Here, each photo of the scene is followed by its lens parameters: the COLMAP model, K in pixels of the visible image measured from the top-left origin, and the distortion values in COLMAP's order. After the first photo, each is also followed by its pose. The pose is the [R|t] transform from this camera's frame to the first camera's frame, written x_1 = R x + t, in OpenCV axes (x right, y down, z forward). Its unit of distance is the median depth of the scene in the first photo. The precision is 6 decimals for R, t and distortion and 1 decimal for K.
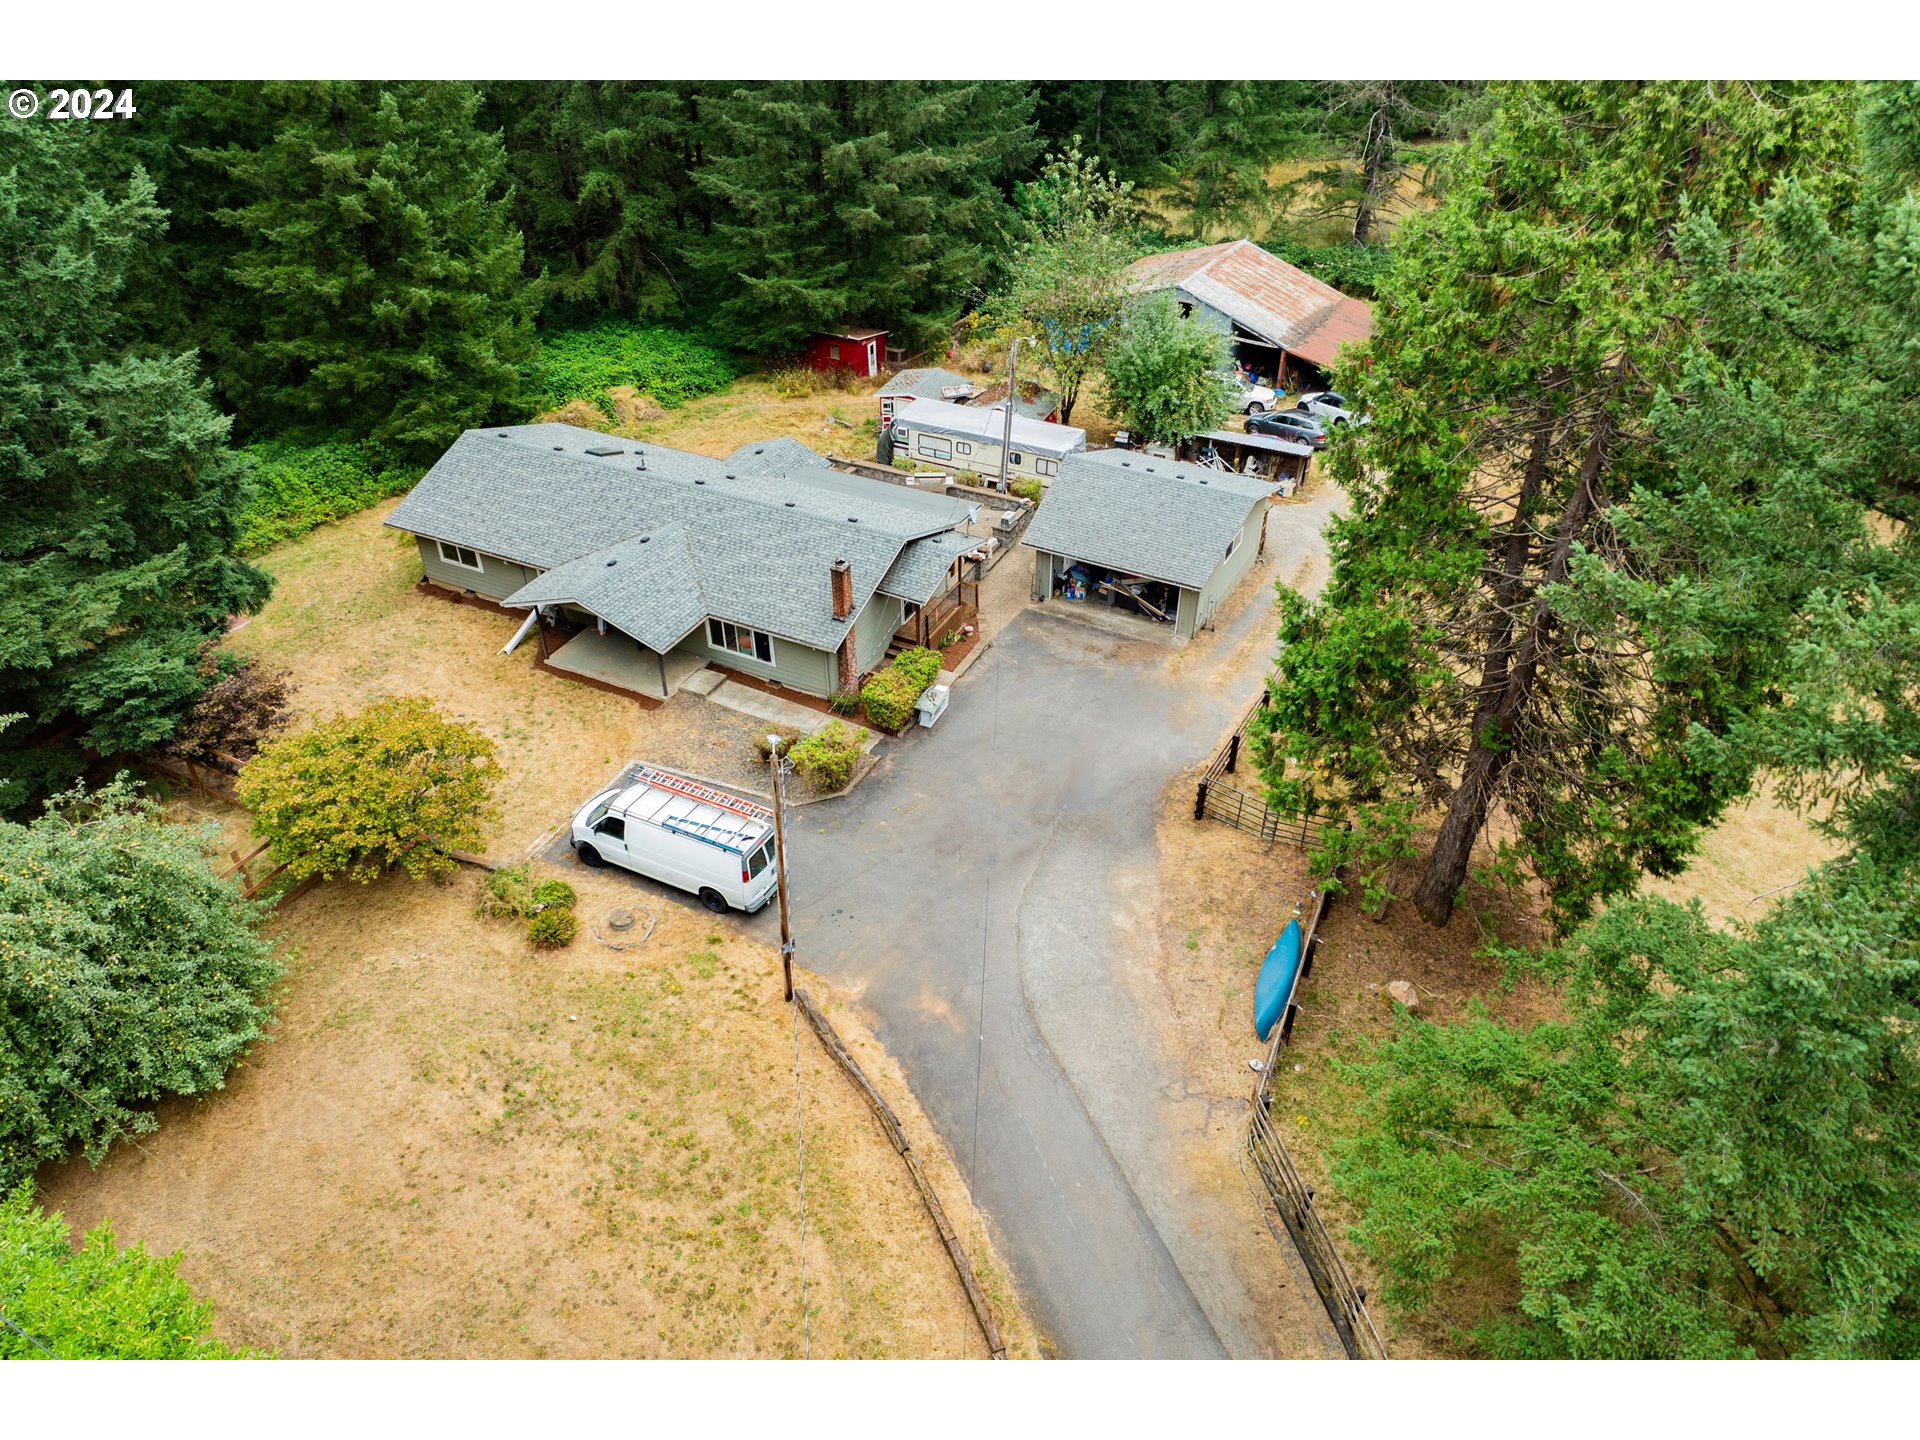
lens RADIAL K [[1272.1, 0, 956.3], [0, 1272.1, 812.4], [0, 0, 1]] dist [-0.038381, 0.003756]
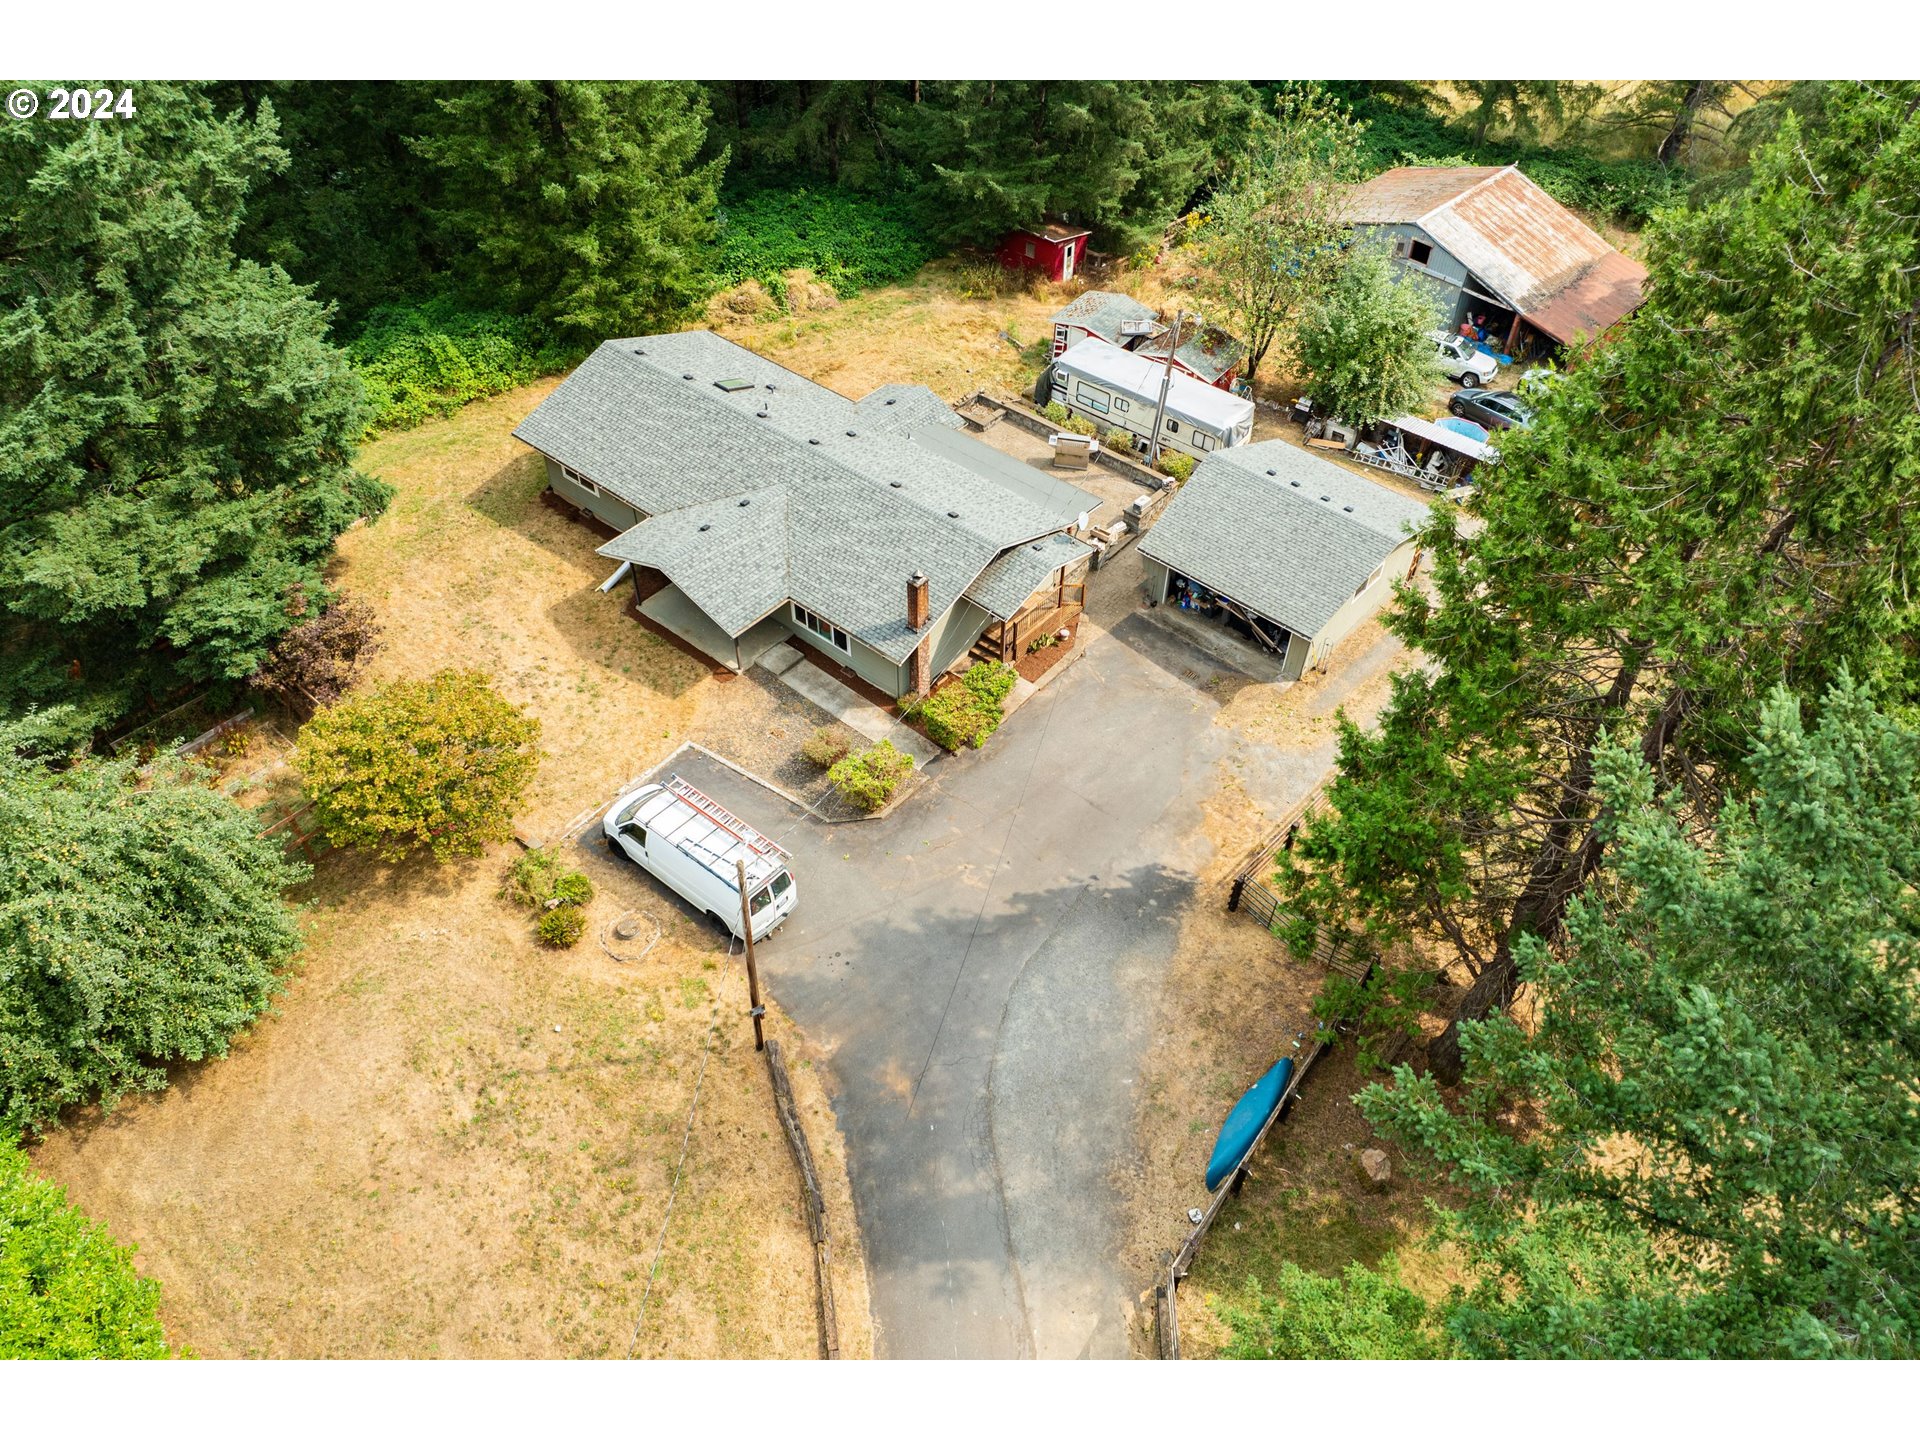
lens RADIAL K [[1272.1, 0, 956.3], [0, 1272.1, 812.4], [0, 0, 1]] dist [-0.038381, 0.003756]
pose [[0.974222, 0.180961, -0.134700, 0.117632], [-0.159600, 0.974878, 0.155371, -0.207497], [0.159432, -0.129868, 0.978630, 0.039806]]
